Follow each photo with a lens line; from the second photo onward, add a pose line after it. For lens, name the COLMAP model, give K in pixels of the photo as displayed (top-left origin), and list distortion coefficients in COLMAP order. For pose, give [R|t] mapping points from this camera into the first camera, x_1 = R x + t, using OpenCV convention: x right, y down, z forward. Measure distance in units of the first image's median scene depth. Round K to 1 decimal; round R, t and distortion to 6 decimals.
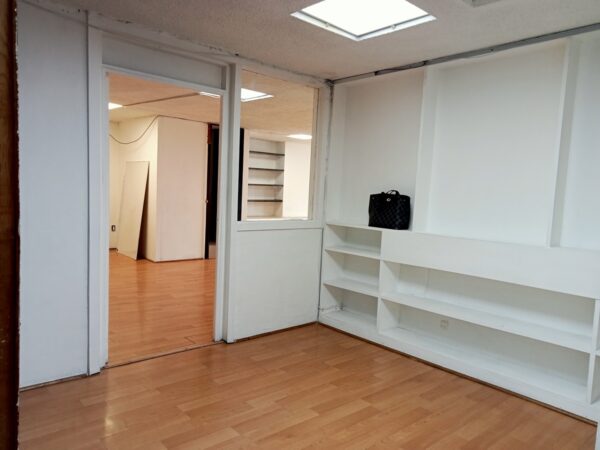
lens RADIAL K [[448.8, 0, 302.6], [0, 448.8, 228.4], [0, 0, 1]] dist [0.027245, -0.006581]
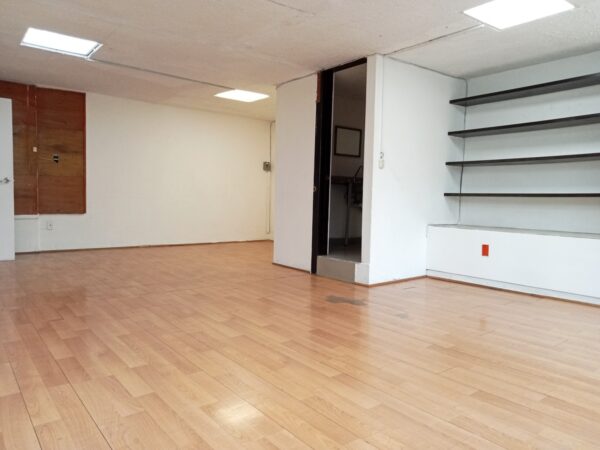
lens RADIAL K [[448.8, 0, 302.6], [0, 448.8, 228.4], [0, 0, 1]] dist [0.027245, -0.006581]
pose [[-0.076058, 0.019342, -0.996916, 0.406021], [-0.116579, 0.992782, 0.028156, -0.015033], [0.990265, 0.118360, -0.073254, 0.913623]]
